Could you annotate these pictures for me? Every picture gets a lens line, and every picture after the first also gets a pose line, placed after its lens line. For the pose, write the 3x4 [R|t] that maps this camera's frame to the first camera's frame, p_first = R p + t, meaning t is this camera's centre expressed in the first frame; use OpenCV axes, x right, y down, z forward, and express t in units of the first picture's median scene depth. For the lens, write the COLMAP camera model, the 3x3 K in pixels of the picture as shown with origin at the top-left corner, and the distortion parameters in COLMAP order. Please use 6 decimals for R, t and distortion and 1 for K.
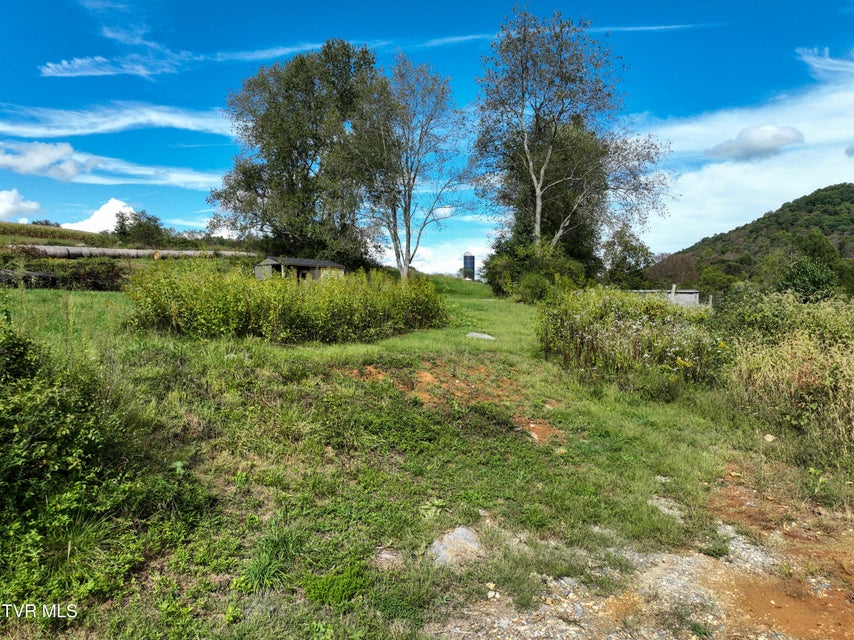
lens RADIAL K [[600.1, 0, 429.6], [0, 600.1, 317.7], [0, 0, 1]] dist [-0.000115, 0.021305]
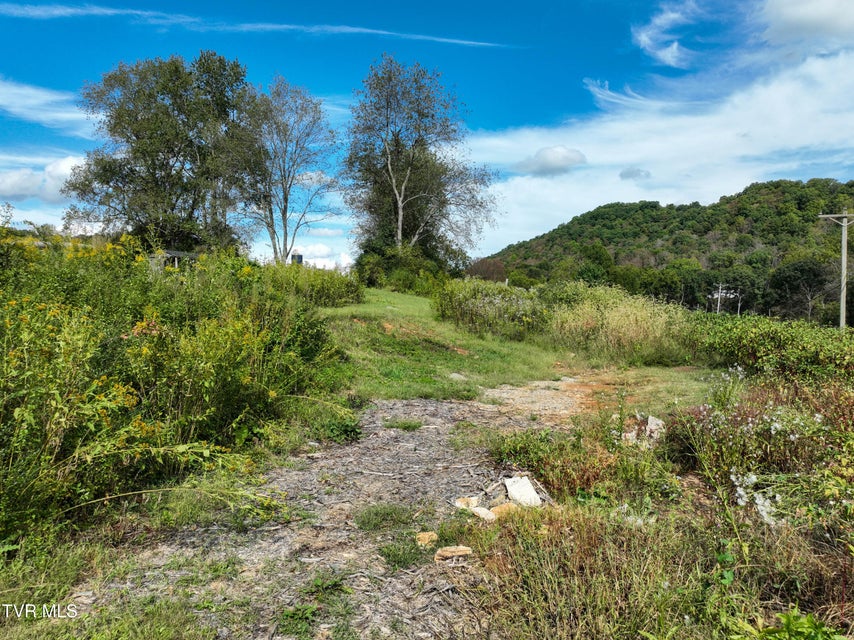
lens RADIAL K [[600.1, 0, 429.6], [0, 600.1, 317.7], [0, 0, 1]] dist [-0.000115, 0.021305]
pose [[0.956374, -0.003587, 0.292123, -0.104006], [0.003939, 0.999992, -0.000619, 0.021638], [-0.292119, 0.001742, 0.956380, -0.168041]]
